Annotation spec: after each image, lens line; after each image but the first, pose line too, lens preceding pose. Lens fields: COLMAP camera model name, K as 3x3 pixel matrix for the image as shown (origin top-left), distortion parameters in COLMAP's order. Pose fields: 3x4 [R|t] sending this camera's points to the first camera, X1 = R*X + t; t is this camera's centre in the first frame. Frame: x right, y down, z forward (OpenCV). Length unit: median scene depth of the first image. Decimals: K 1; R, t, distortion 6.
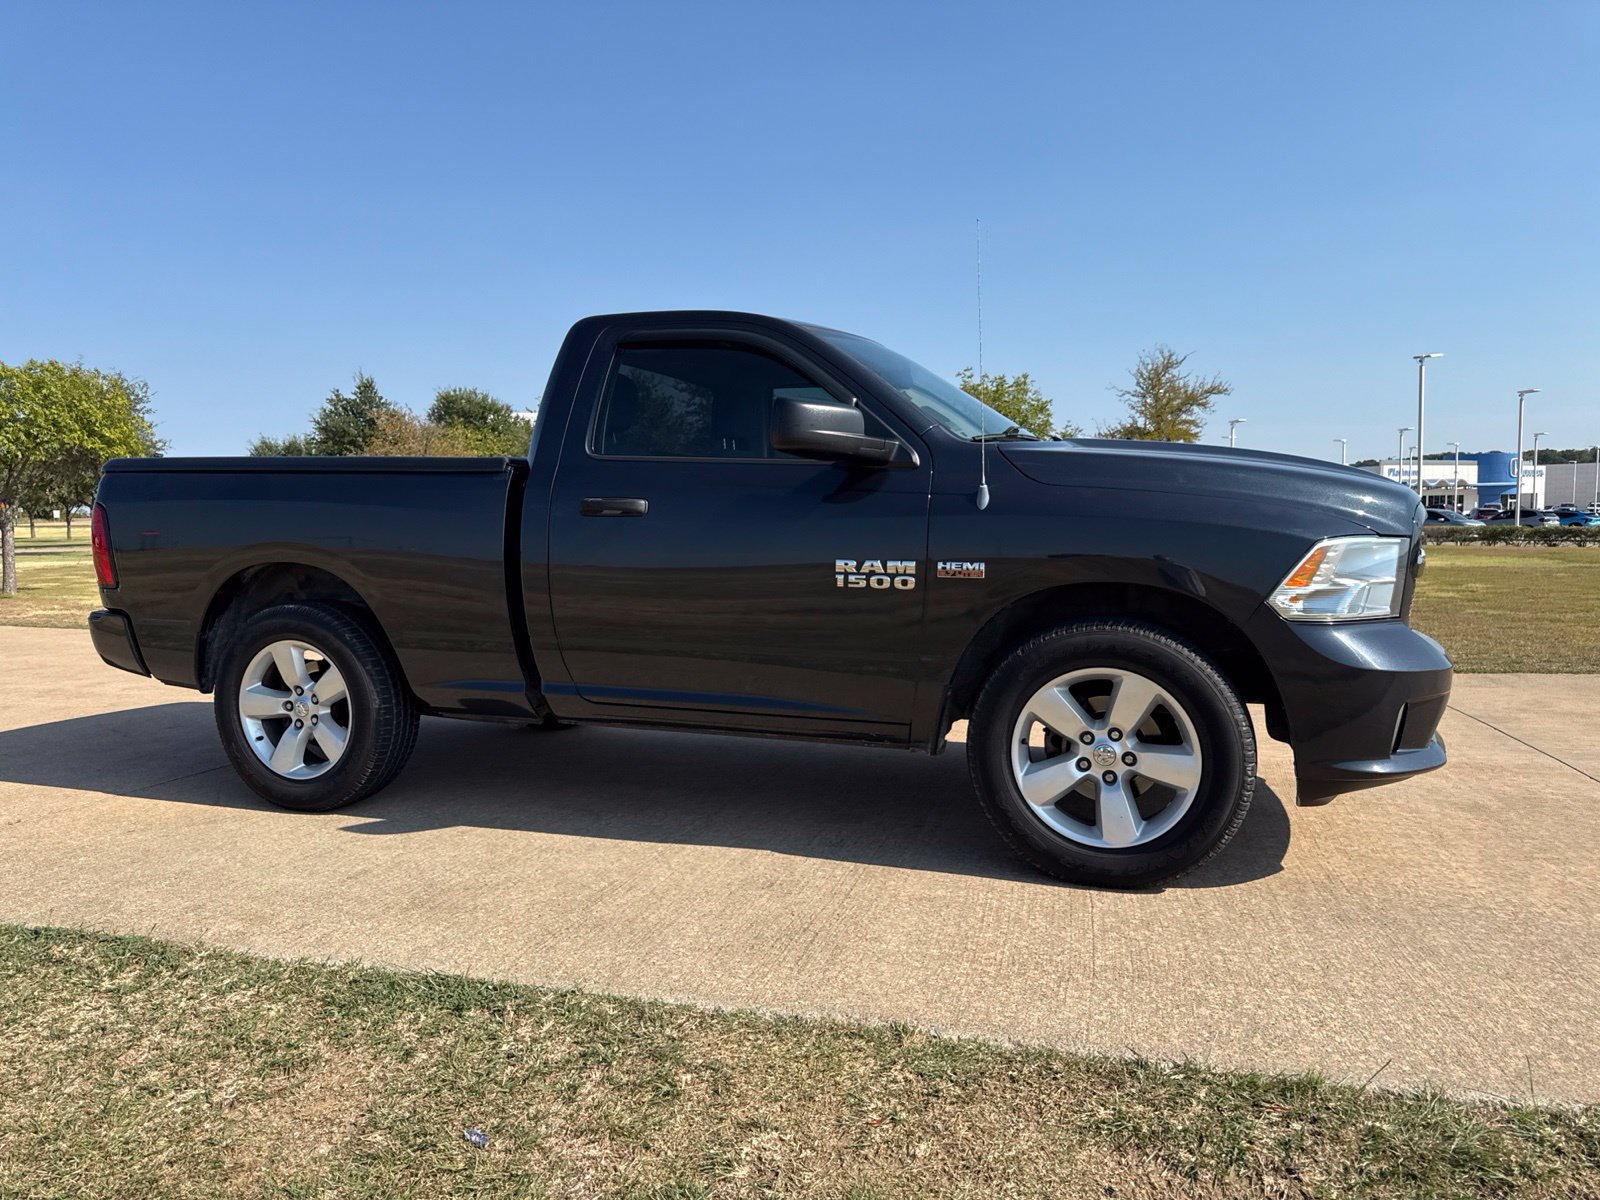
lens RADIAL K [[1158.5, 0, 811.9], [0, 1158.5, 595.0], [0, 0, 1]] dist [0.029587, -0.037674]
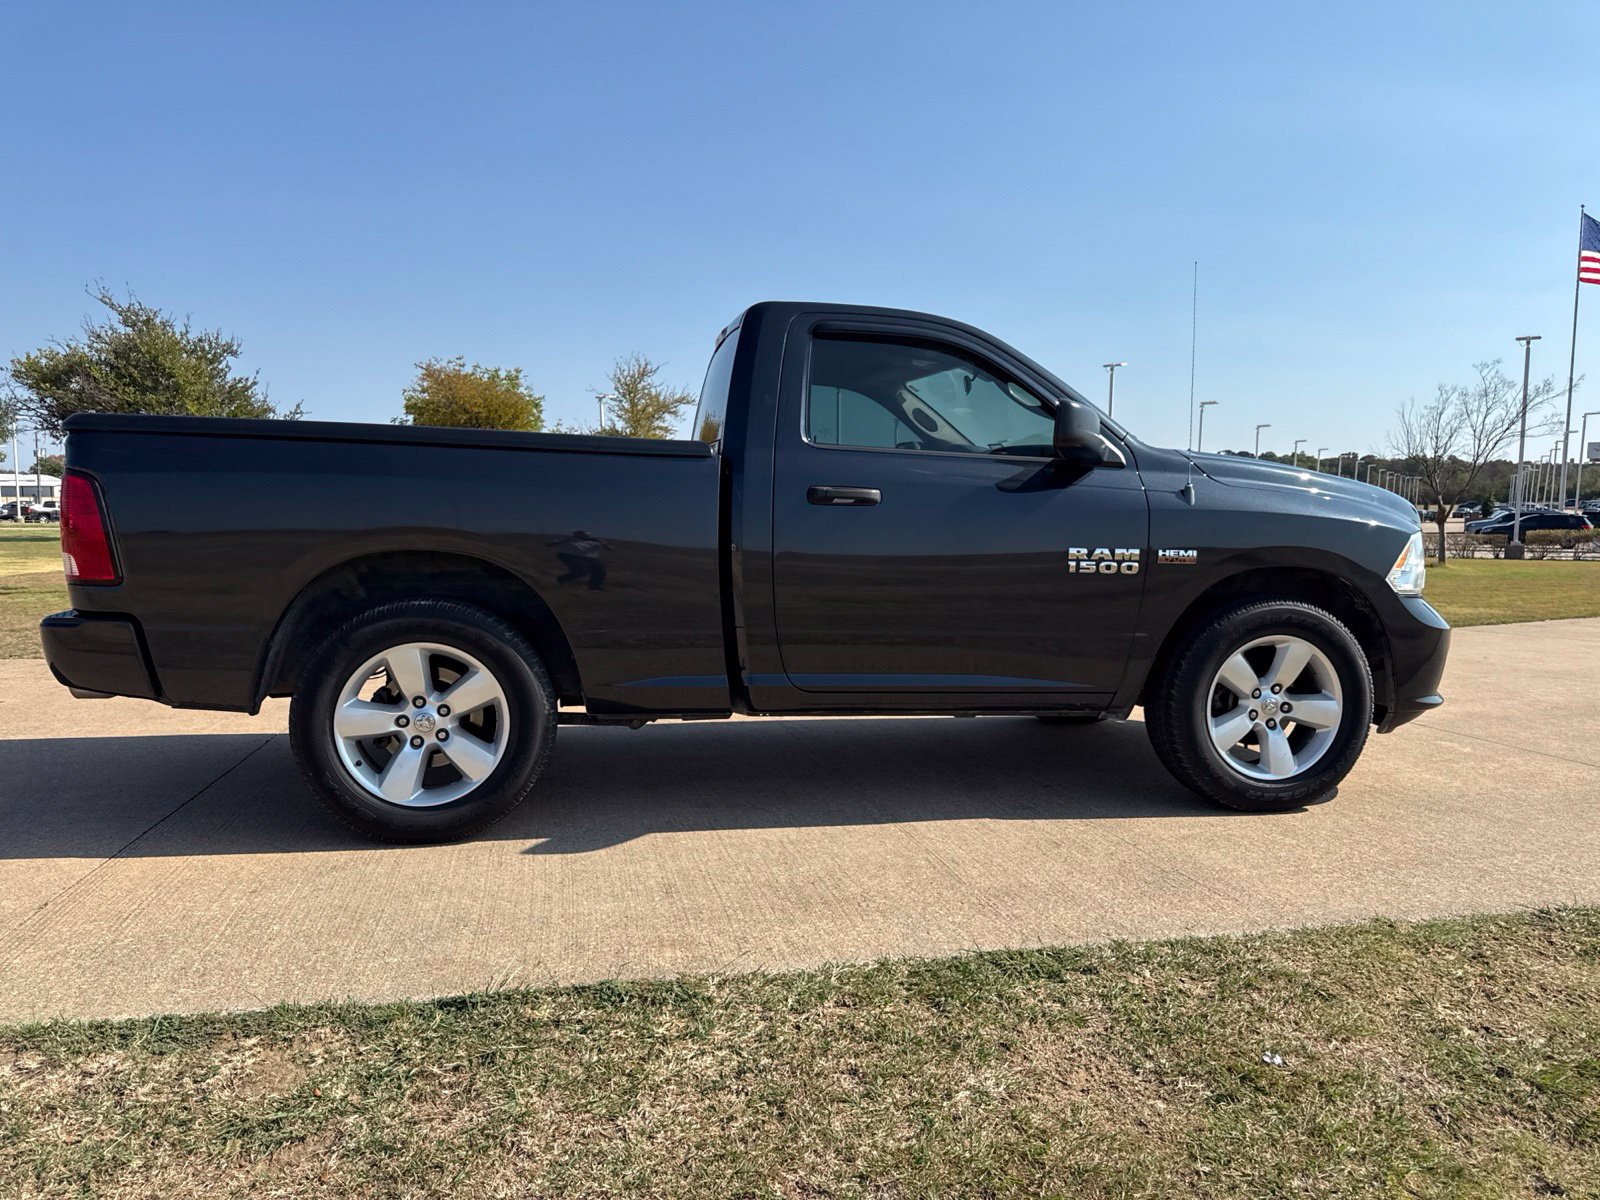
lens RADIAL K [[1144.4, 0, 801.4], [0, 1144.4, 614.8], [0, 0, 1]] dist [0.028498, -0.037314]
pose [[0.876035, -0.024683, 0.481616, -0.747309], [0.015884, 0.999624, 0.022339, 0.005454], [-0.481986, -0.011920, 0.876098, 0.167464]]
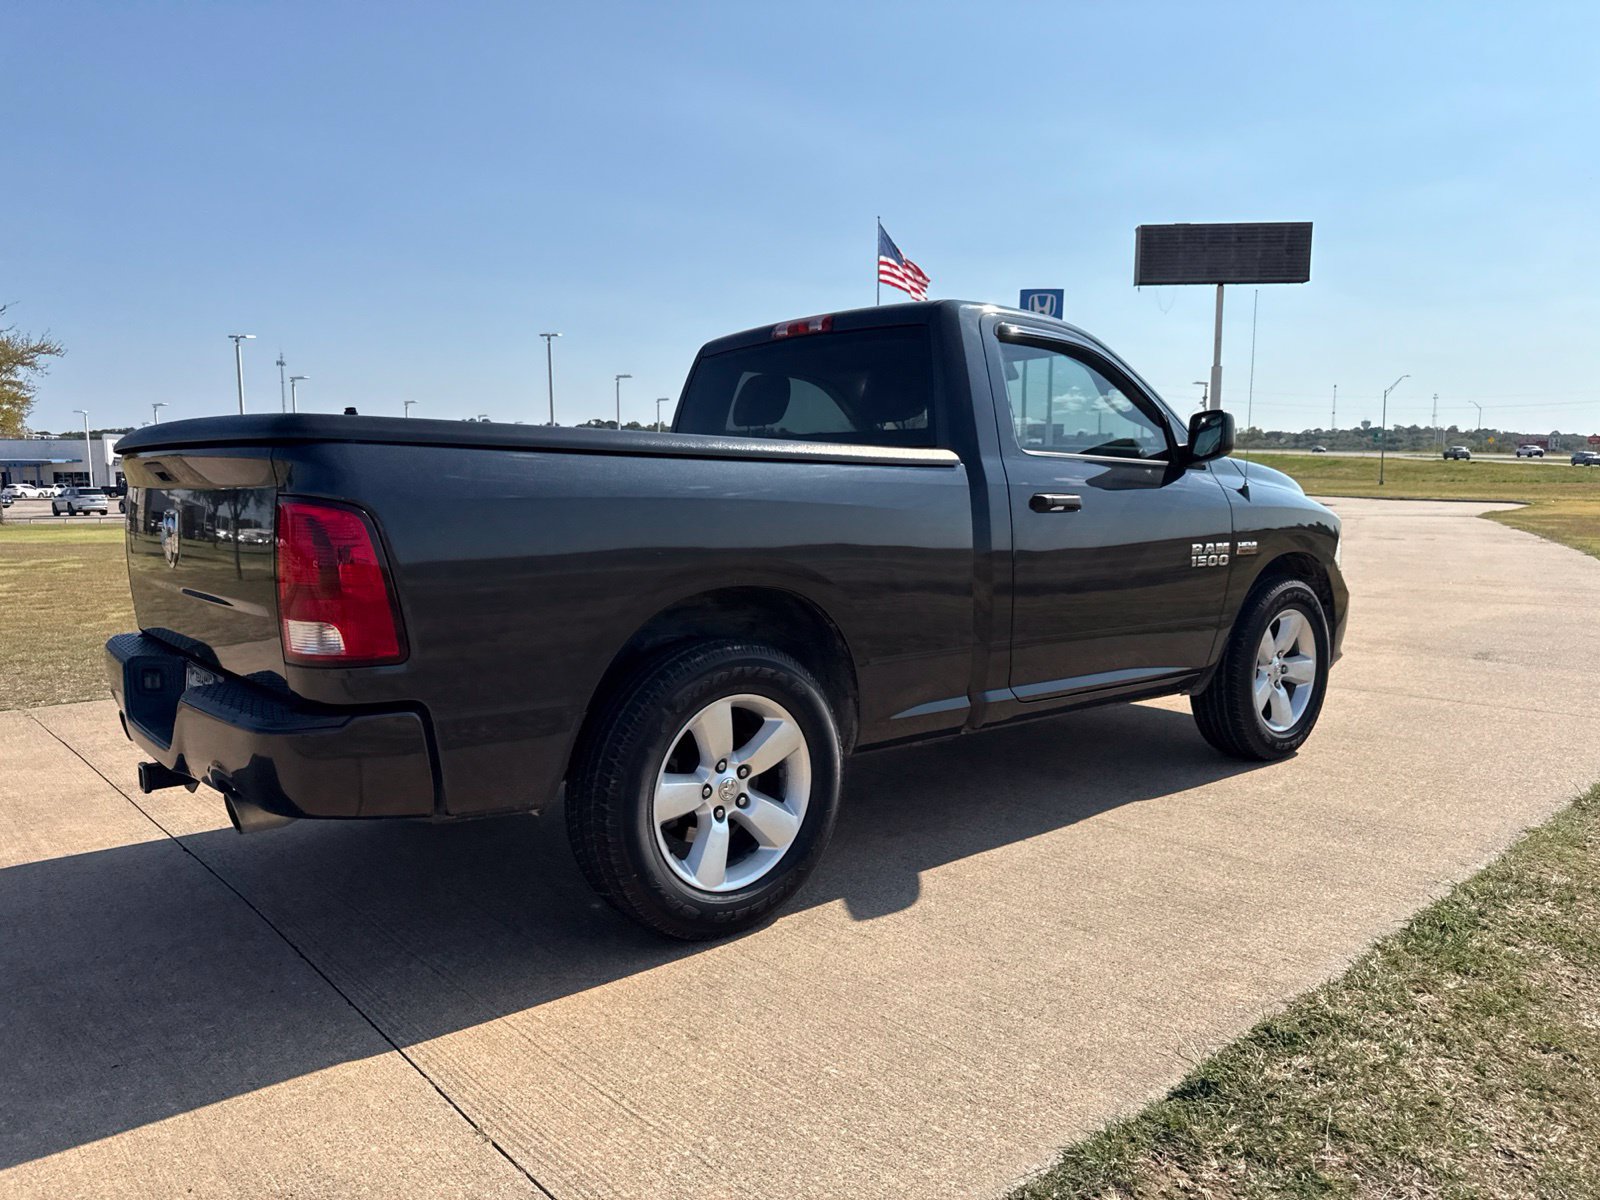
lens RADIAL K [[1144.4, 0, 801.4], [0, 1144.4, 614.8], [0, 0, 1]] dist [0.028498, -0.037314]
pose [[0.506418, -0.093347, 0.857220, -1.248662], [0.060020, 0.995528, 0.072950, -0.069715], [-0.860197, 0.014507, 0.509756, 0.756996]]
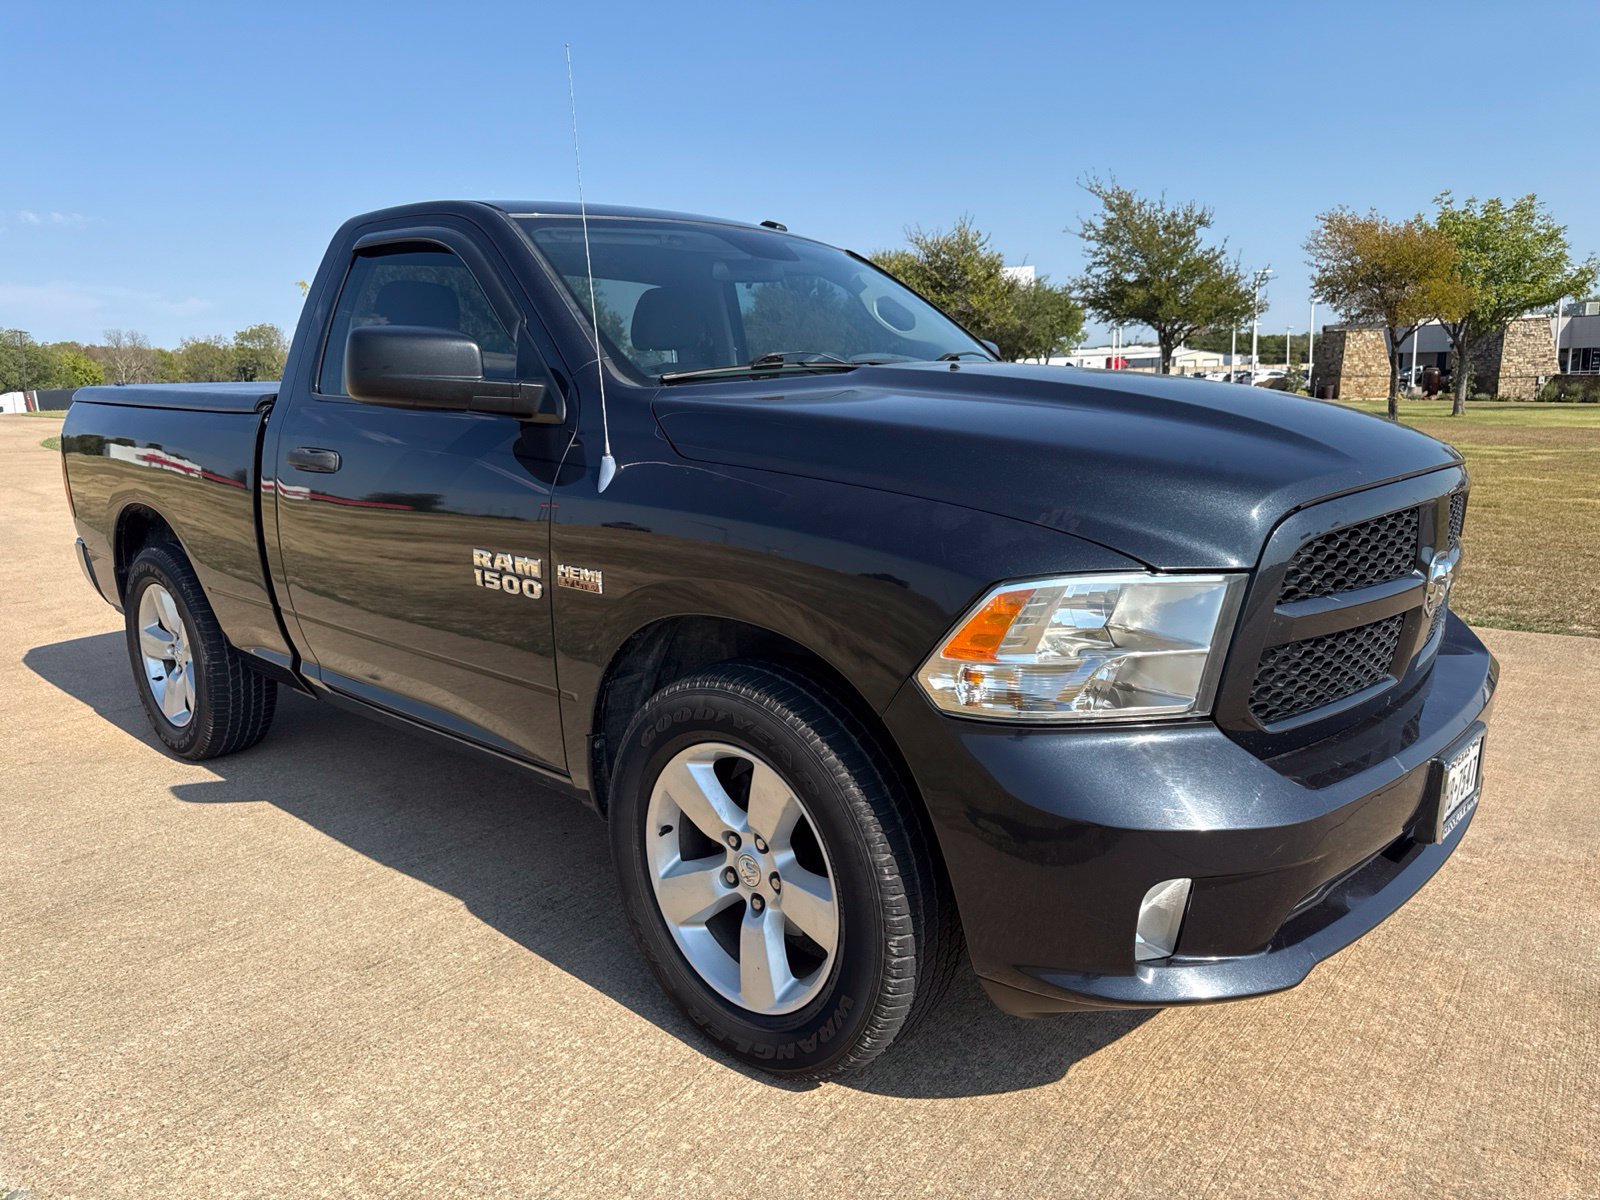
lens RADIAL K [[1159.0, 0, 801.7], [0, 1159.0, 604.9], [0, 0, 1]] dist [0.011033, -0.010738]
pose [[0.917623, 0.066782, -0.391800, 0.513968], [-0.015480, 0.991040, 0.132668, -0.098095], [0.397150, -0.115674, 0.910435, 0.415283]]
